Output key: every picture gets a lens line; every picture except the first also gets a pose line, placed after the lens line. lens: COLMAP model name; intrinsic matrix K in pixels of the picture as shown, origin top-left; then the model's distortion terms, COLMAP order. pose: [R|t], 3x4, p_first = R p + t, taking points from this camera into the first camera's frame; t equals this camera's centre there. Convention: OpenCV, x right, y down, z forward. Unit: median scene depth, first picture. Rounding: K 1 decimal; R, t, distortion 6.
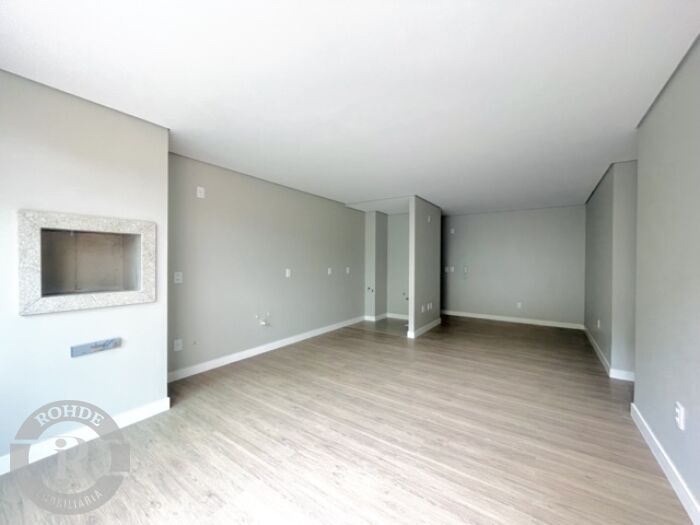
lens RADIAL K [[283.0, 0, 350.0], [0, 283.0, 262.5], [0, 0, 1]] dist [-0.002377, -0.000080]
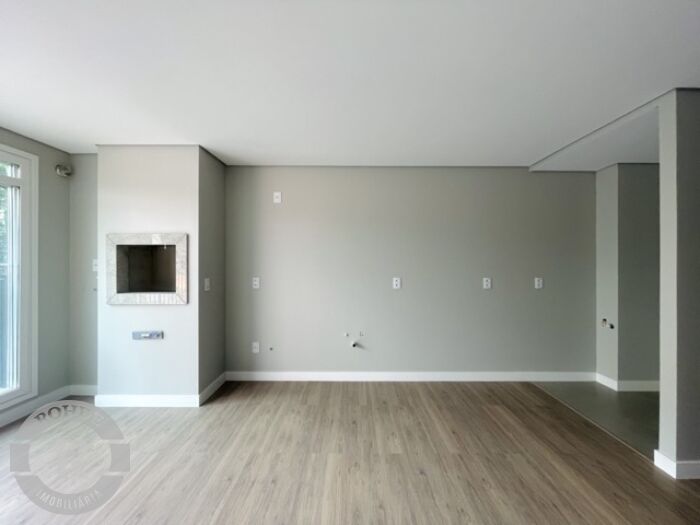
lens RADIAL K [[283.0, 0, 350.0], [0, 283.0, 262.5], [0, 0, 1]] dist [-0.002377, -0.000080]
pose [[0.566482, -0.007778, -0.824037, 0.461224], [-0.001467, 0.999944, -0.010447, -0.012215], [0.824073, 0.007127, 0.566439, 0.702789]]
